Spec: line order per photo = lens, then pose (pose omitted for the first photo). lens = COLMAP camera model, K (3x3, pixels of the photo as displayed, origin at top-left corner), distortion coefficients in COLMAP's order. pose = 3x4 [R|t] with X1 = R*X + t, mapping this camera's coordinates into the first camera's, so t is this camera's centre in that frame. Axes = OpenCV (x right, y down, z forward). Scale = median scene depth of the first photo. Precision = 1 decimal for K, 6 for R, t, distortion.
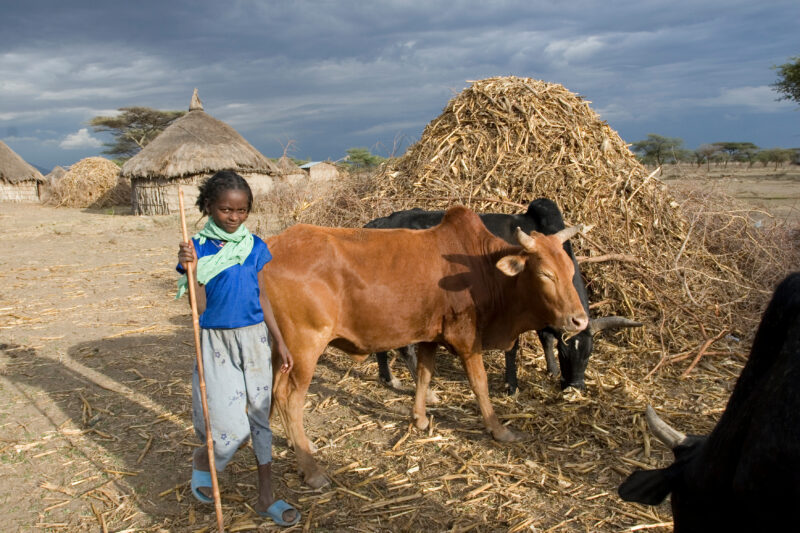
lens RADIAL K [[637.3, 0, 400.0], [0, 637.3, 266.5], [0, 0, 1]] dist [-0.085810, 0.060170]
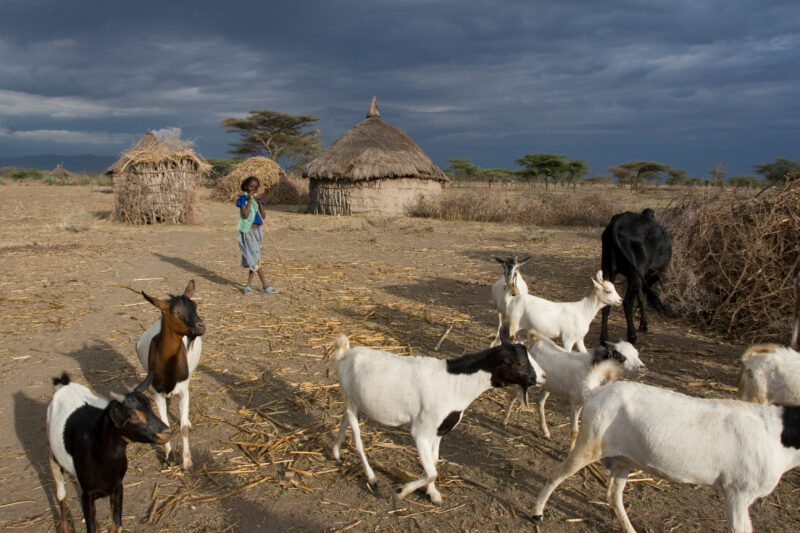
lens RADIAL K [[625.2, 0, 395.8], [0, 625.2, 270.4], [0, 0, 1]] dist [-0.087588, 0.056824]
pose [[0.990140, 0.060915, -0.126142, -0.584254], [-0.061379, 0.998115, 0.000212, 0.017012], [0.125917, 0.007533, 0.992012, -0.086131]]
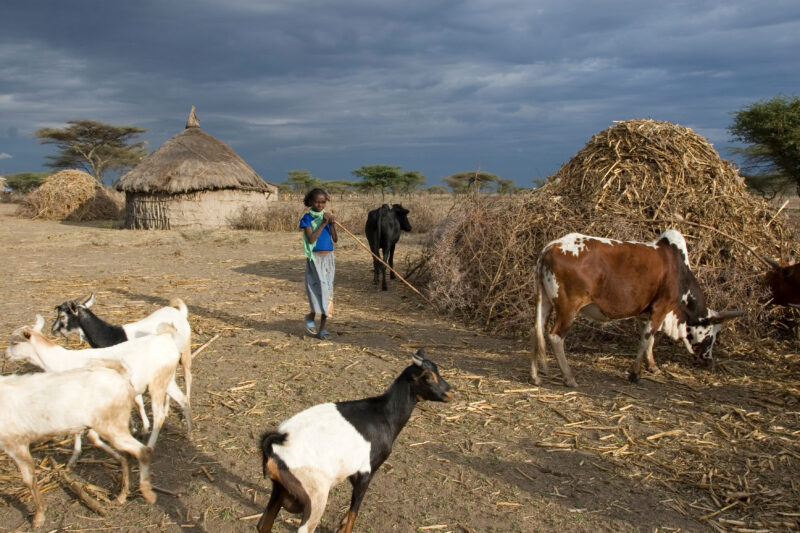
lens RADIAL K [[625.2, 0, 395.8], [0, 625.2, 270.4], [0, 0, 1]] dist [-0.087588, 0.056824]
pose [[0.993094, 0.018085, 0.115922, -0.456058], [-0.014849, 0.999477, -0.028721, 0.024167], [-0.116381, 0.026801, 0.992843, -0.087582]]
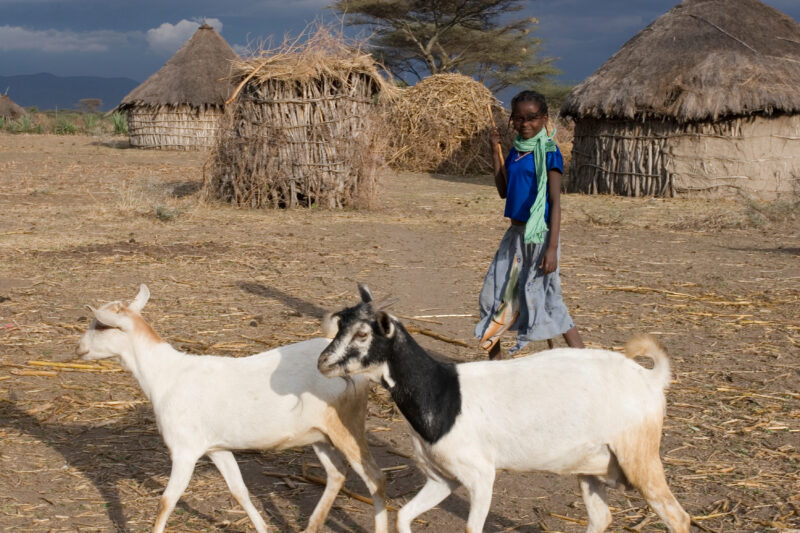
lens RADIAL K [[1329.5, 0, 400.0], [0, 1329.5, 266.5], [0, 0, 1]] dist [0.004525, 0.162087]
pose [[0.945516, 0.073910, -0.317075, -0.892853], [-0.086115, 0.995981, -0.024632, 0.055089], [0.313980, 0.050595, 0.948081, -0.128202]]
